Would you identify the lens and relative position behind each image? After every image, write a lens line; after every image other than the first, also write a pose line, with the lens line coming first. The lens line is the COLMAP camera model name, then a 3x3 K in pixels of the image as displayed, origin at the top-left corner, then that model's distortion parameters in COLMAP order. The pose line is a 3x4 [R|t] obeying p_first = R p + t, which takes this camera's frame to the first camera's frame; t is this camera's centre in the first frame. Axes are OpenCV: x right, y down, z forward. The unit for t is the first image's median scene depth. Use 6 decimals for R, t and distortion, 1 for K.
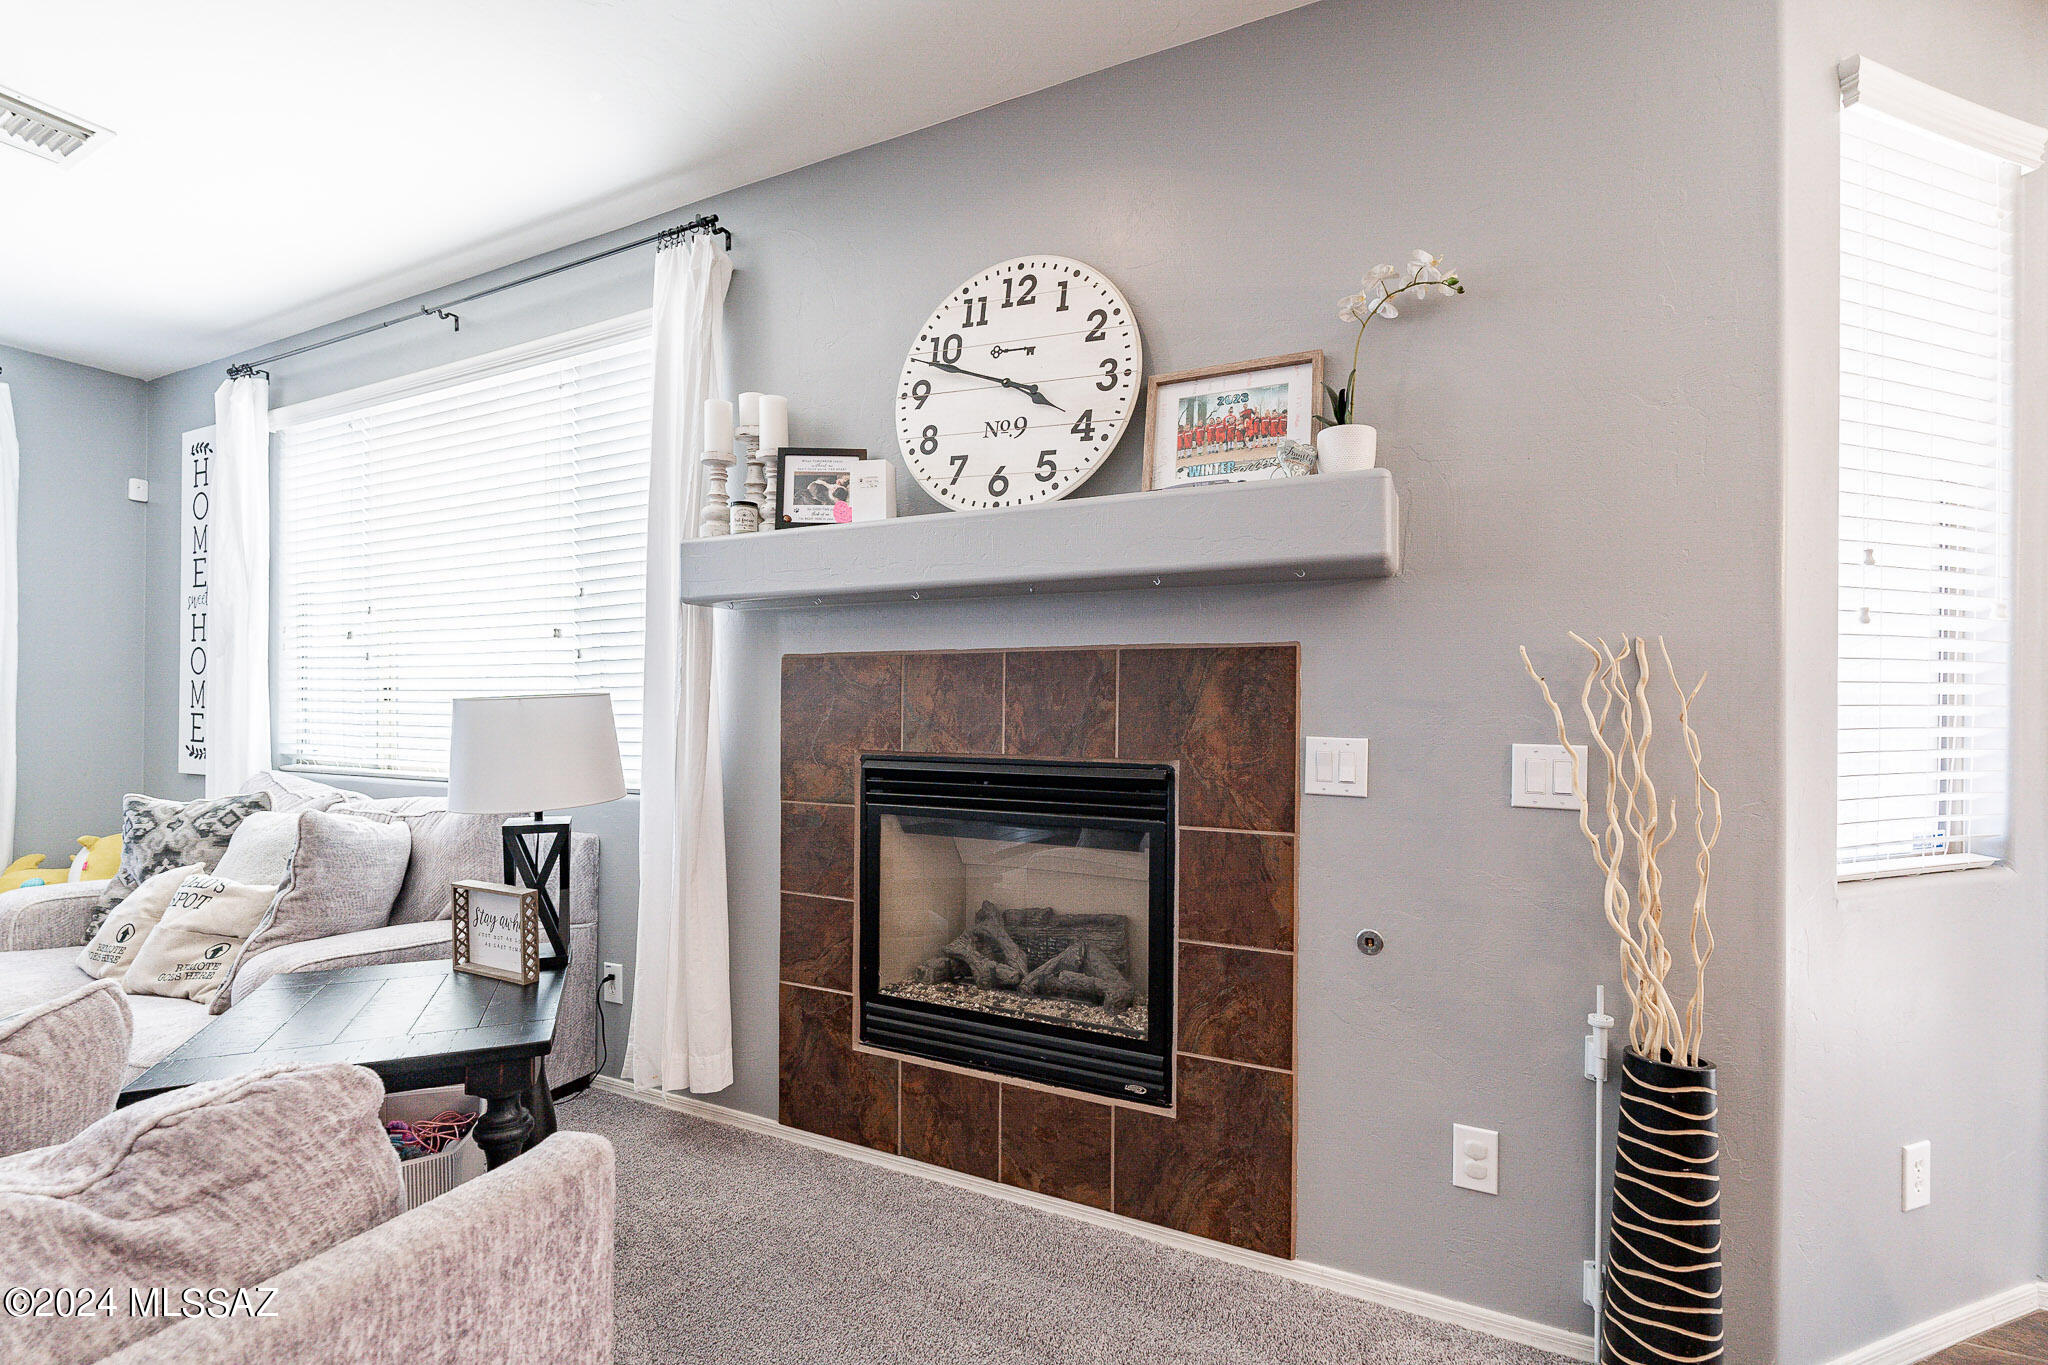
lens RADIAL K [[894.5, 0, 1006.9], [0, 894.5, 703.7], [0, 0, 1]] dist [-0.000592, 0.000008]
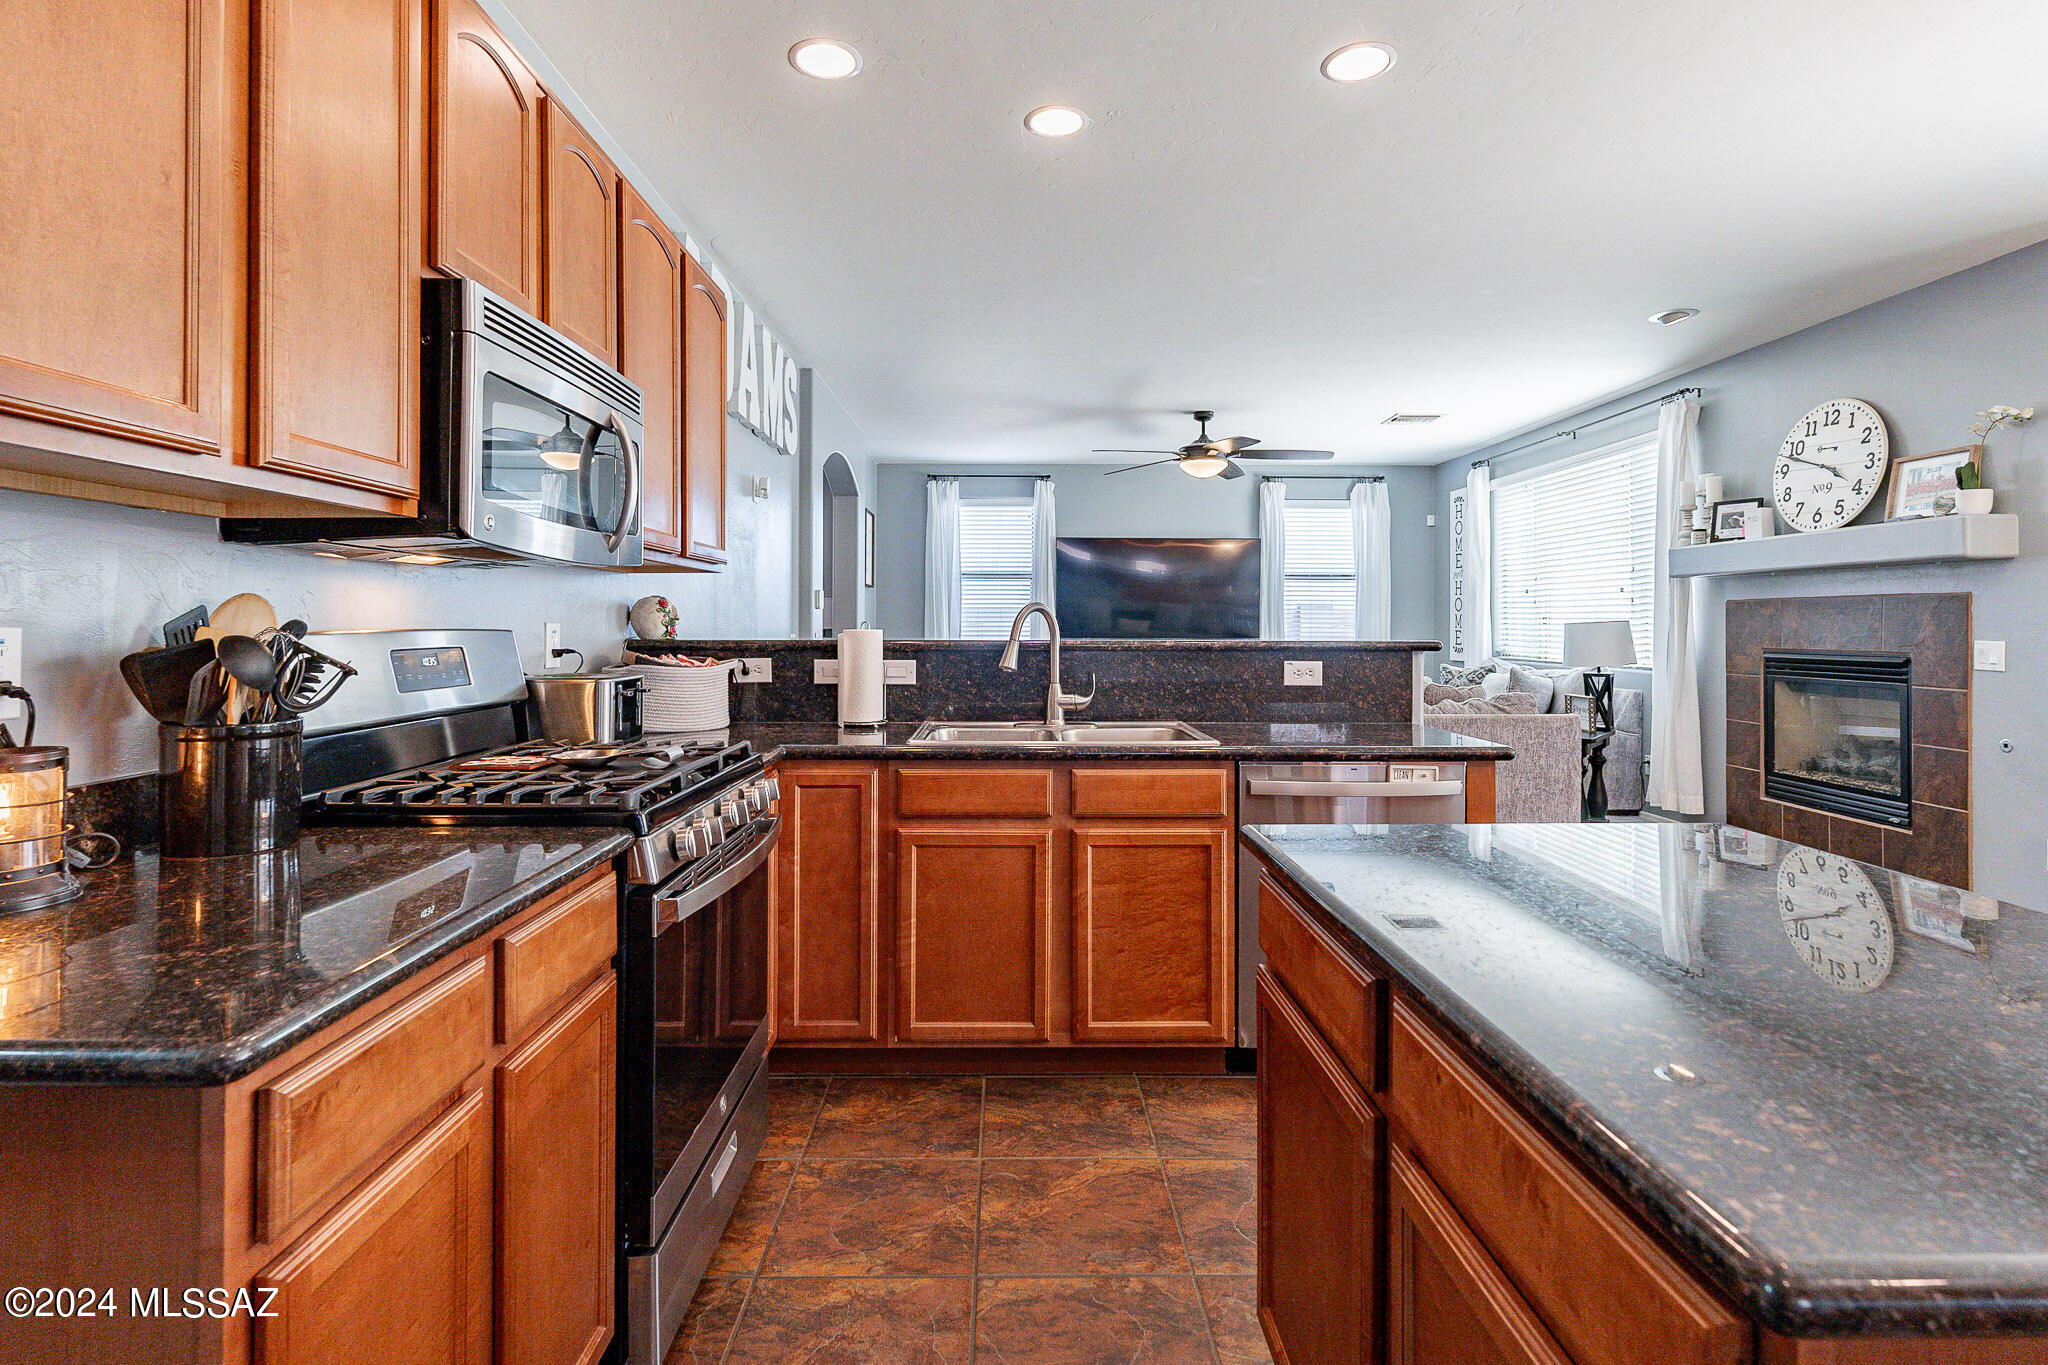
lens RADIAL K [[988.0, 0, 1020.6], [0, 988.0, 619.0], [0, 0, 1]] dist [-0.000146, 0.000055]
pose [[0.451499, -0.009155, -0.892225, 1.079980], [0.003626, 0.999958, -0.008426, 0.000176], [0.892265, 0.000569, 0.451513, -1.501528]]
